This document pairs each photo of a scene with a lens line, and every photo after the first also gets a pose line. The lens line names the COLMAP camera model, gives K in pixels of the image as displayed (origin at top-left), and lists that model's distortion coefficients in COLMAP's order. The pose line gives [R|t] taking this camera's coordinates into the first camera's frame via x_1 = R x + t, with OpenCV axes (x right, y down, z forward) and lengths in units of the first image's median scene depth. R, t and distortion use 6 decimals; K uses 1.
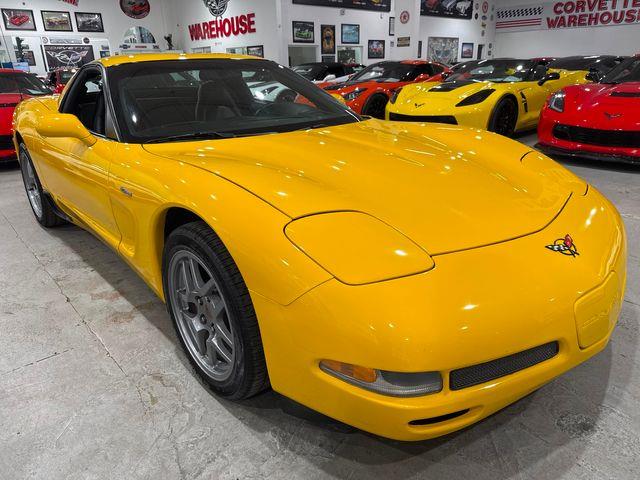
lens RADIAL K [[453.2, 0, 319.1], [0, 453.2, 249.0], [0, 0, 1]] dist [-0.030771, 0.021119]
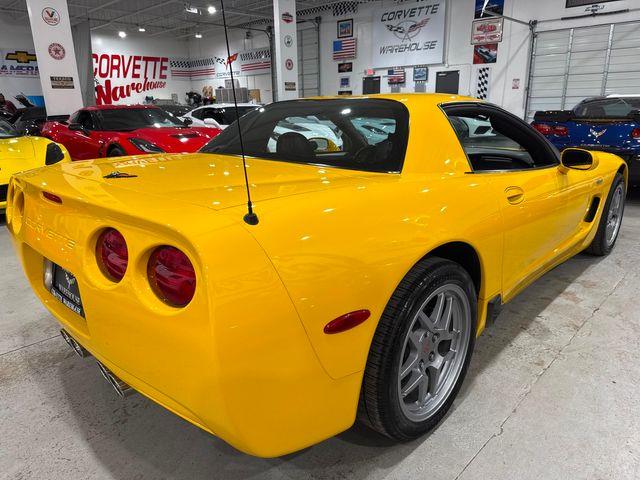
lens RADIAL K [[449.7, 0, 317.1], [0, 449.7, 250.5], [0, 0, 1]] dist [-0.015798, 0.005845]
pose [[-0.083084, -0.278331, 0.956885, -0.197040], [0.389262, 0.874858, 0.288270, -0.078070], [-0.917373, 0.396429, 0.035657, 0.199646]]
